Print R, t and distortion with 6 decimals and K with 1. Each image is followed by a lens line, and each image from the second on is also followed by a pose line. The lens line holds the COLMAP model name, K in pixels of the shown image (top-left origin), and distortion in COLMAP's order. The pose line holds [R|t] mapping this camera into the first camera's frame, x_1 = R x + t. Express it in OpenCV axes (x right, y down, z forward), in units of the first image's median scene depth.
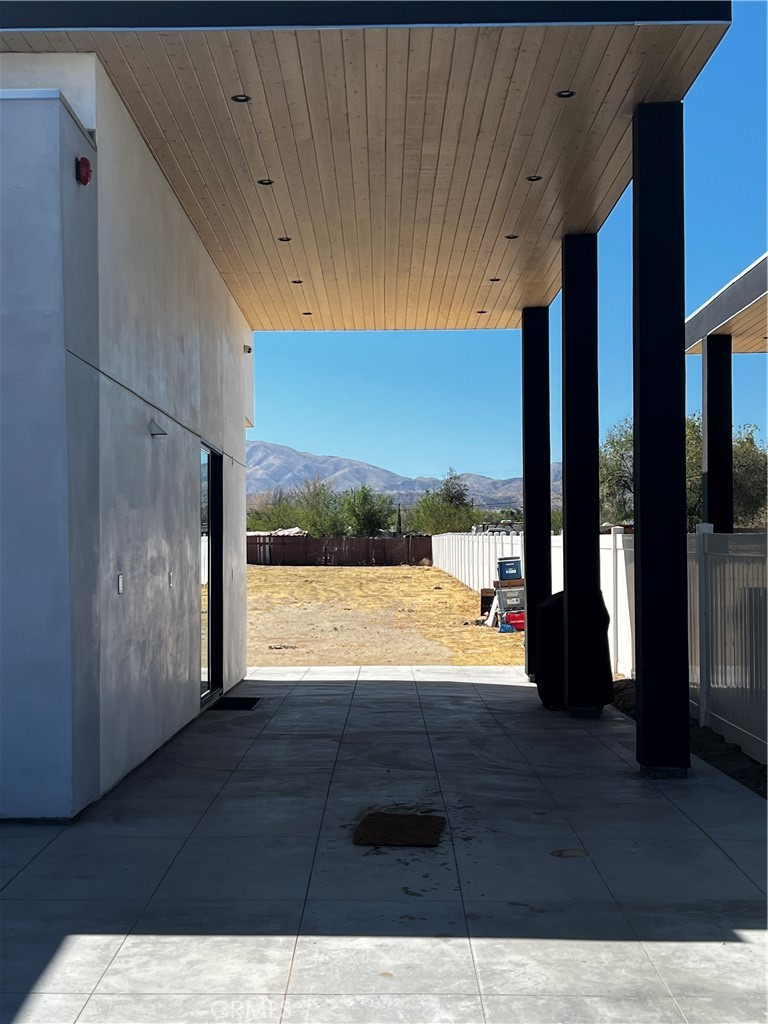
lens RADIAL K [[1464.6, 0, 384.0], [0, 1464.6, 512.0], [0, 0, 1]] dist [0.034723, 0.054665]
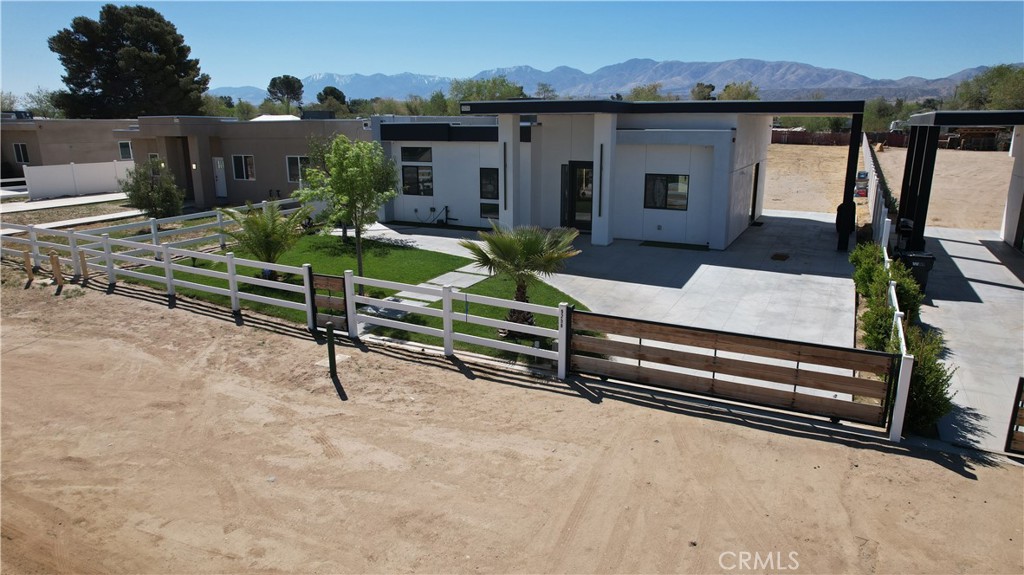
lens RADIAL K [[653.0, 0, 512.9], [0, 653.0, 290.1], [0, 0, 1]] dist [-0.081231, 0.076744]
pose [[0.887803, 0.117003, -0.445102, 0.122114], [0.014277, 0.959676, 0.280745, -0.215962], [0.460002, -0.255601, 0.850333, -0.936775]]
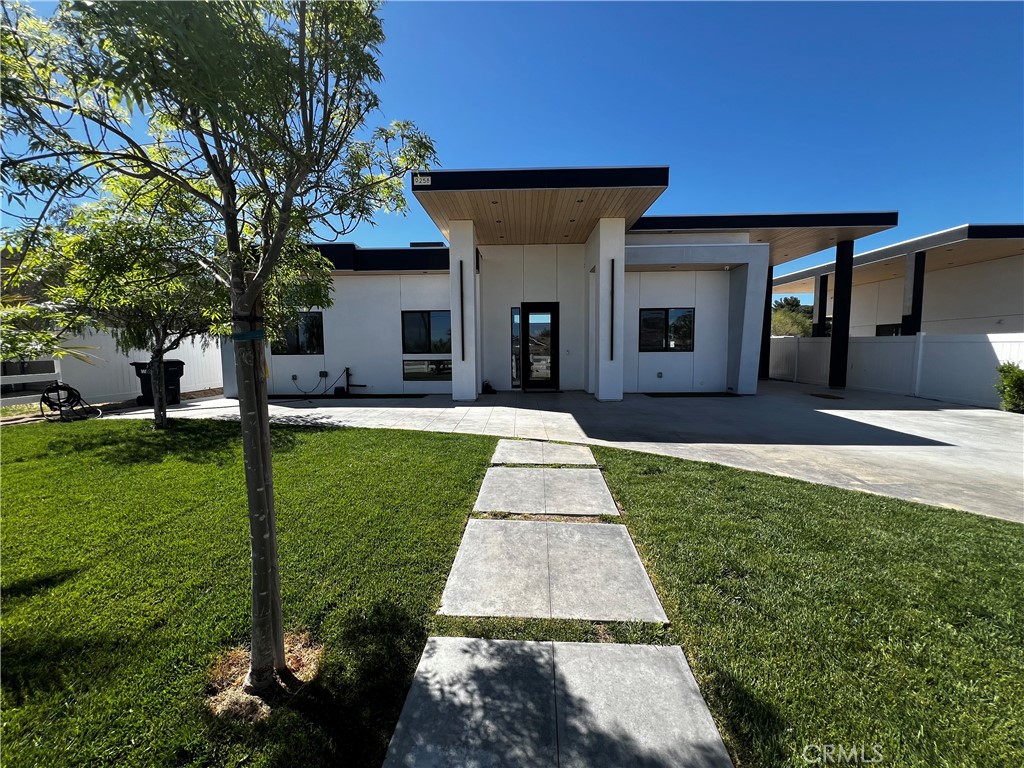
lens RADIAL K [[412.0, 0, 512.0], [0, 412.0, 384.0], [0, 0, 1]] dist [0.001868, 0.000018]
pose [[0.999853, -0.002348, -0.016979, -0.545350], [0.004314, 0.993158, 0.116701, 0.005182], [0.016589, -0.116757, 0.993022, -0.208740]]
